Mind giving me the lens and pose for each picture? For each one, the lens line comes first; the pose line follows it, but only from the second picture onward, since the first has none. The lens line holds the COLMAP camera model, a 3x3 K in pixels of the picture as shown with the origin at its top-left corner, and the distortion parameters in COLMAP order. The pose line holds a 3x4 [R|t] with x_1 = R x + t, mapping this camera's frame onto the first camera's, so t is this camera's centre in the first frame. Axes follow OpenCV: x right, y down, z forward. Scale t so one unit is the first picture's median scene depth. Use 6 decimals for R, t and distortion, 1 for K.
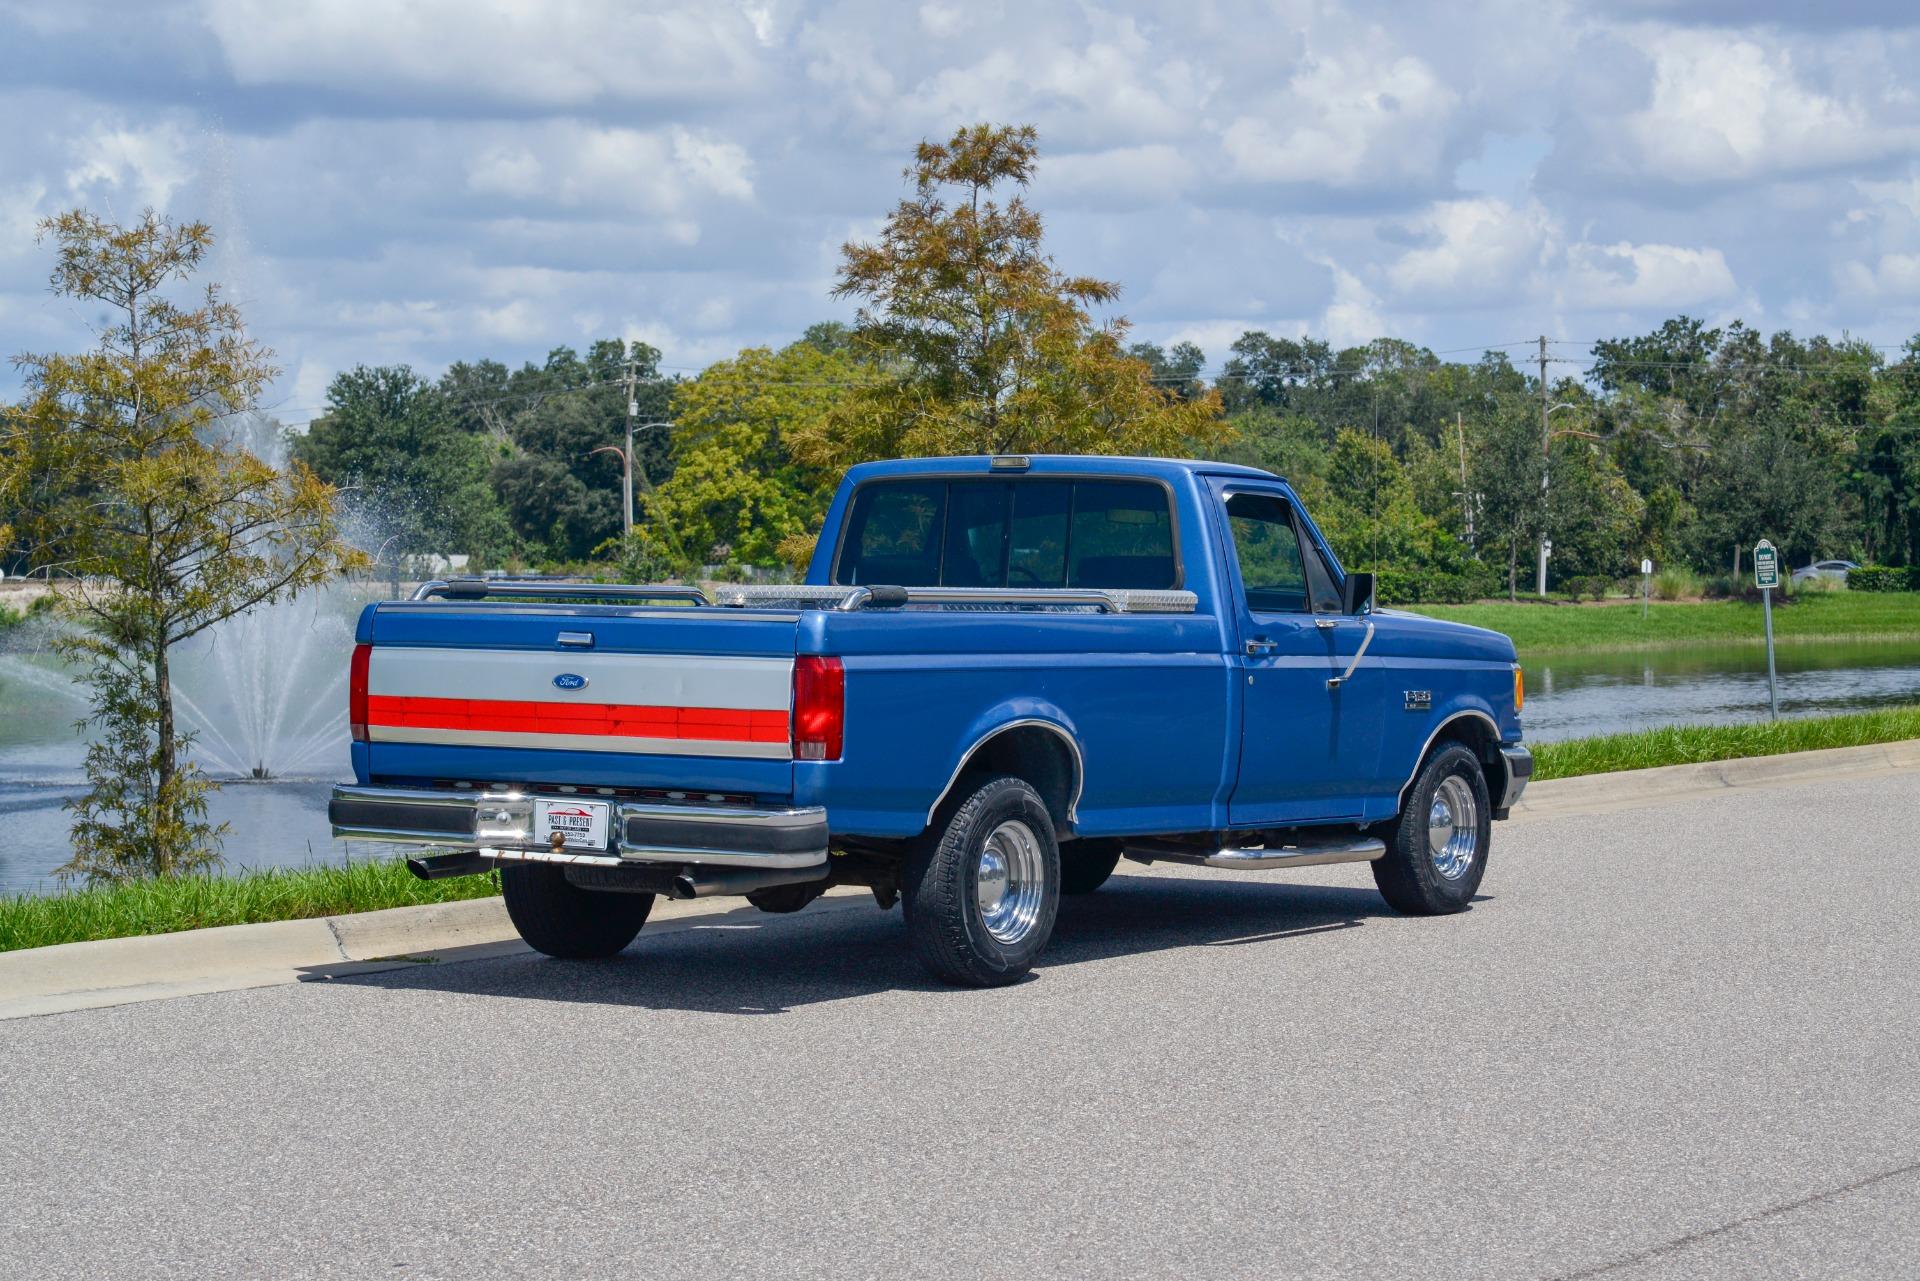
lens RADIAL K [[4557.5, 0, 955.8], [0, 4557.5, 639.6], [0, 0, 1]] dist [0.054392, 0.418870]
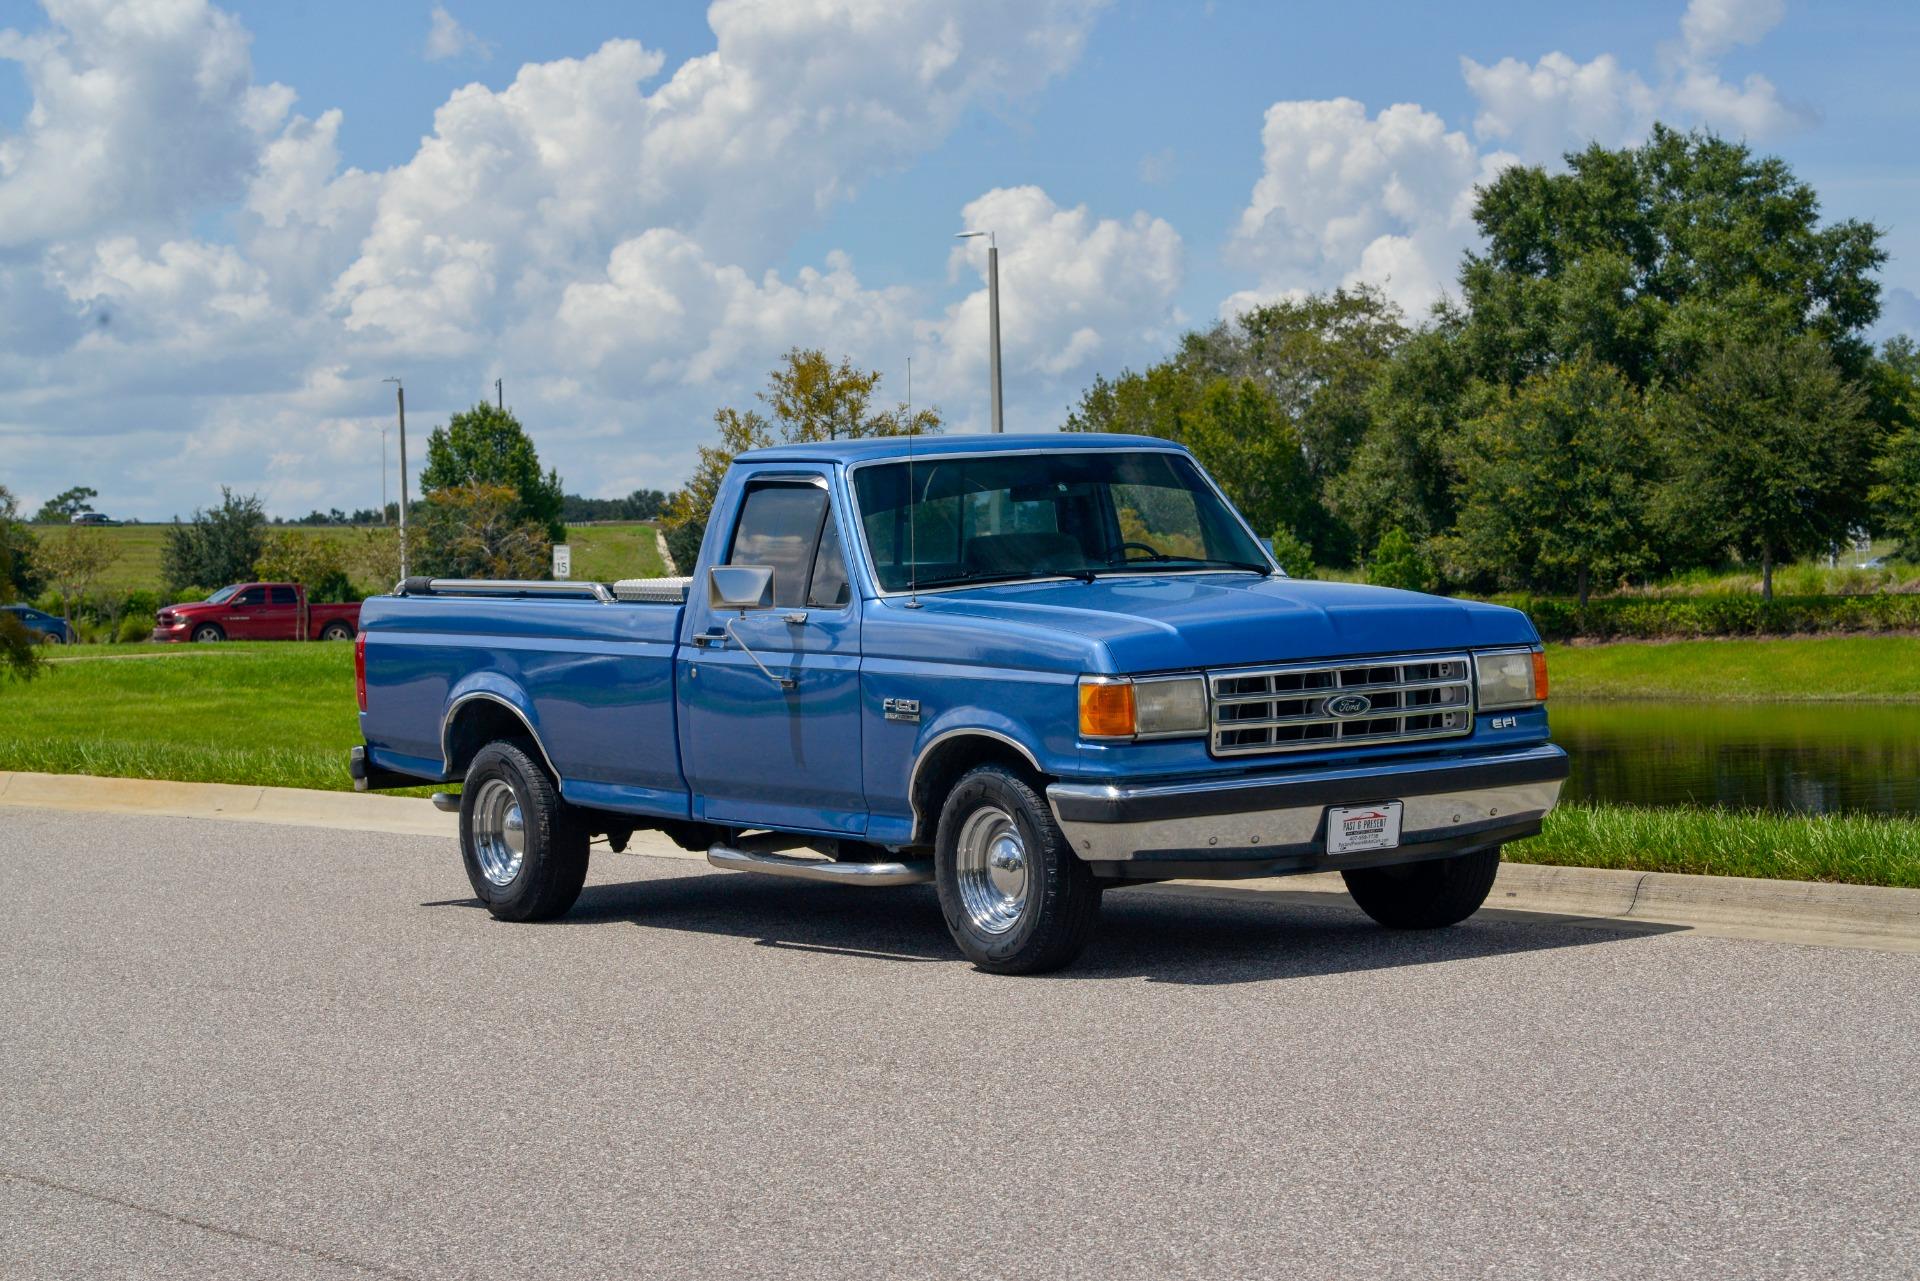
lens RADIAL K [[4557.5, 0, 955.8], [0, 4557.5, 639.6], [0, 0, 1]] dist [0.054392, 0.418870]
pose [[-0.402545, 0.040181, -0.914518, 0.116809], [0.017258, 0.999192, 0.036305, -0.004099], [0.915238, -0.001168, -0.402913, 0.179487]]
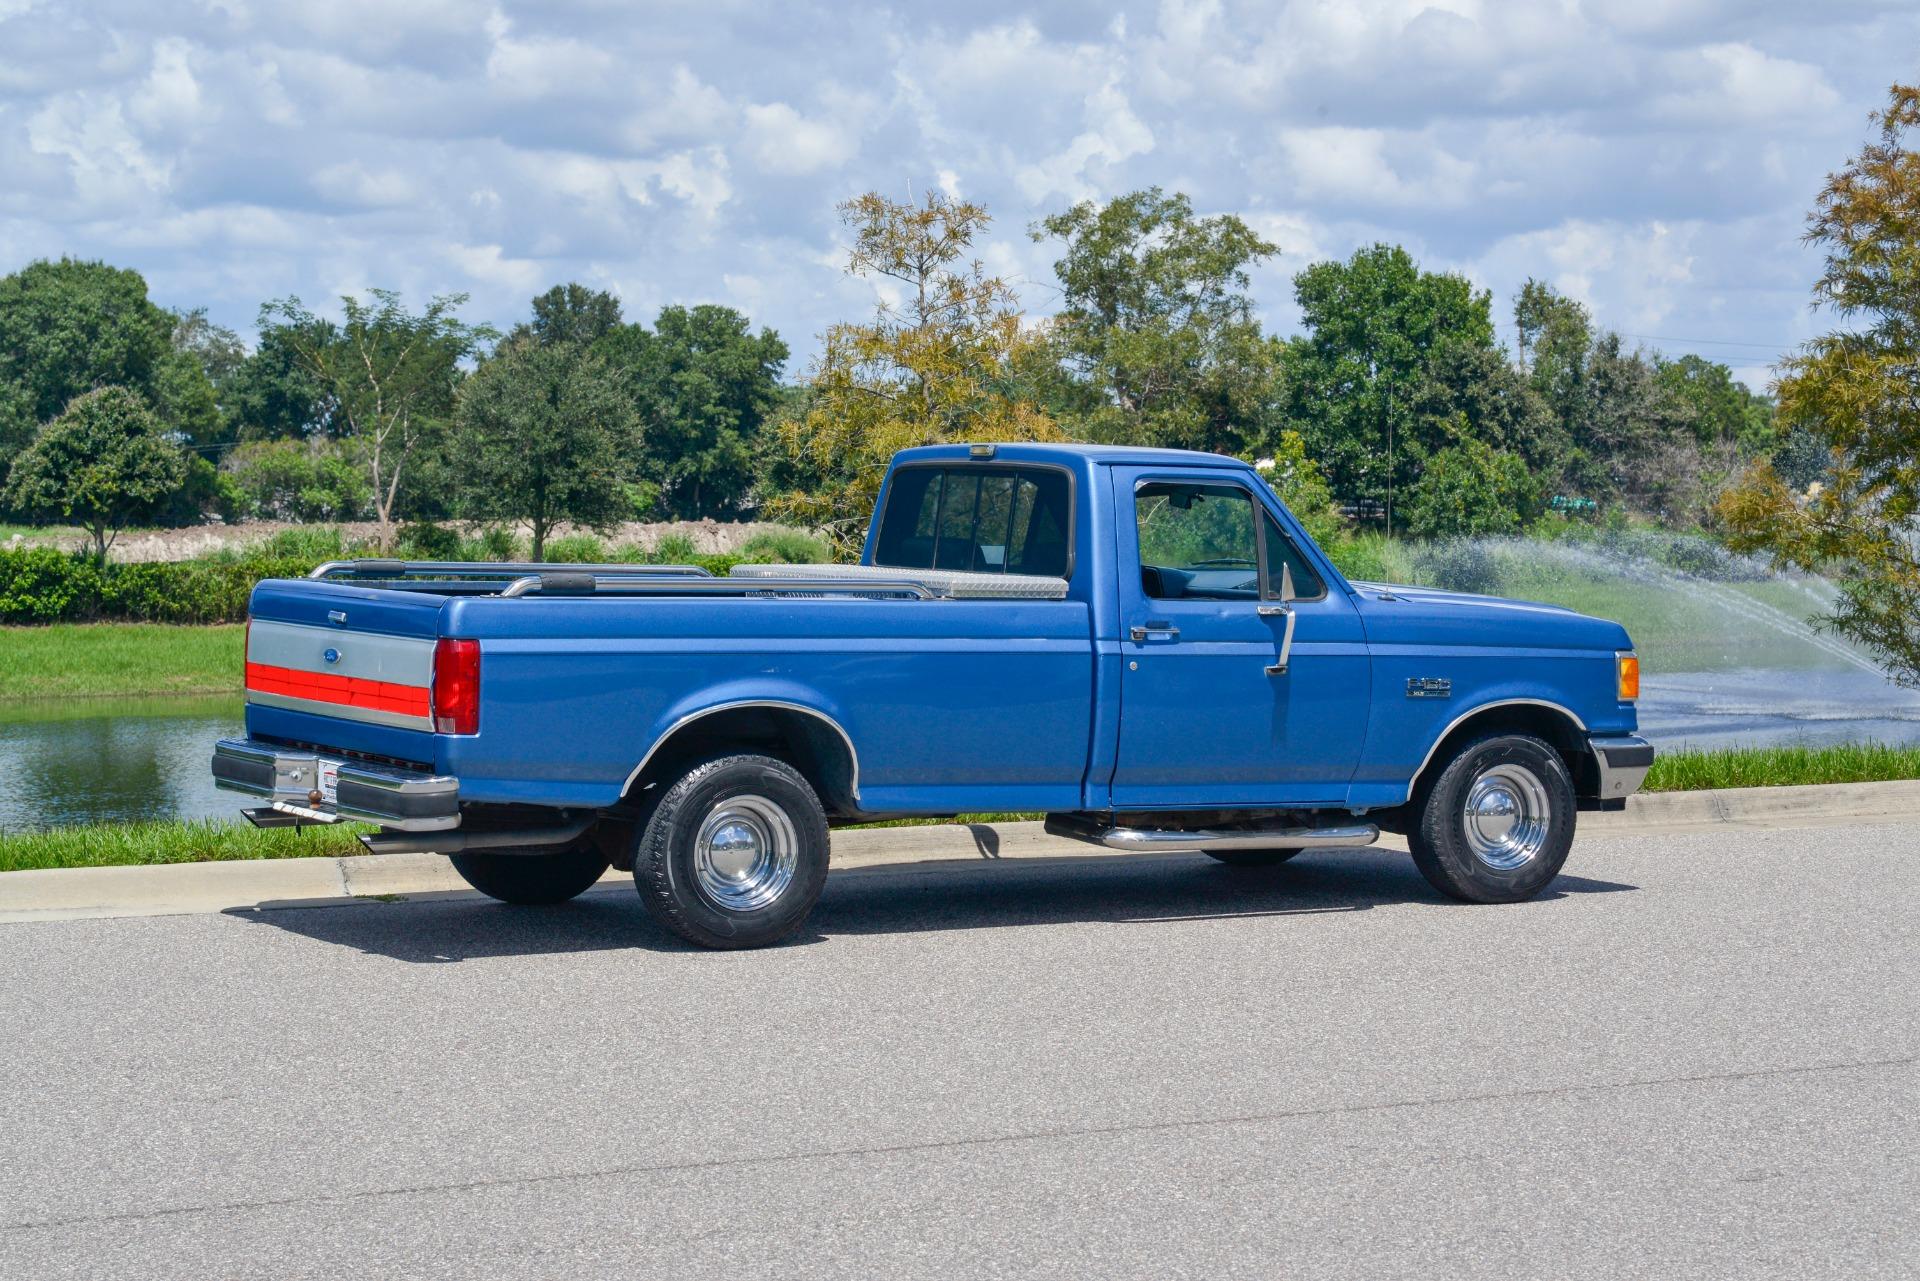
lens RADIAL K [[4552.6, 0, 955.5], [0, 4552.6, 645.9], [0, 0, 1]] dist [0.044231, 0.525699]
pose [[0.886224, 0.023424, -0.462664, 0.062172], [-0.013902, 0.999616, 0.023980, -0.002412], [0.463048, -0.014820, 0.886209, 0.009480]]
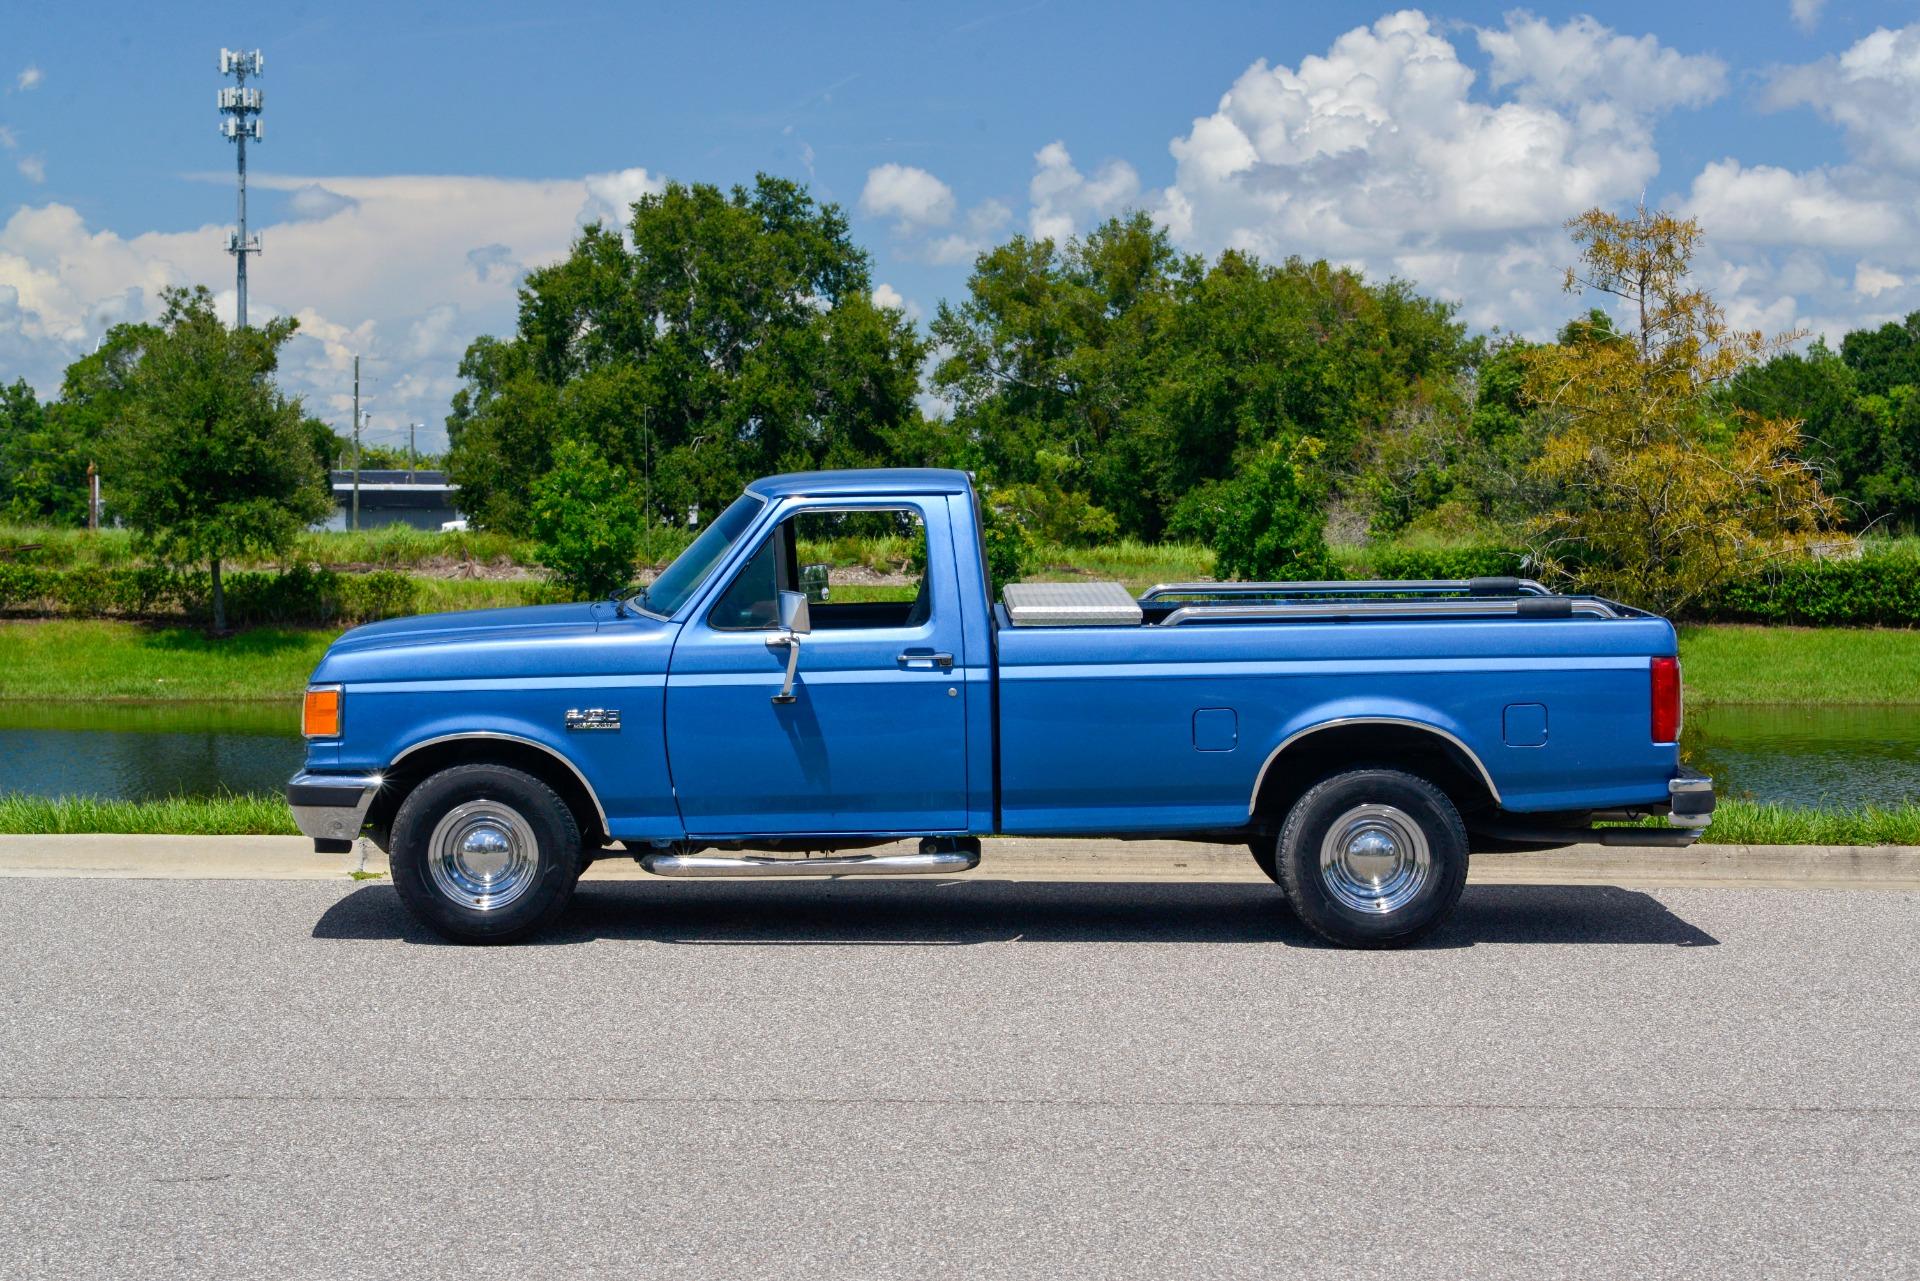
lens RADIAL K [[4552.6, 0, 955.5], [0, 4552.6, 645.9], [0, 0, 1]] dist [0.044231, 0.525699]
pose [[0.537319, 0.044933, -0.842181, 0.119742], [-0.027926, 0.998980, 0.035481, -0.004756], [0.842916, 0.004454, 0.538026, 0.056828]]
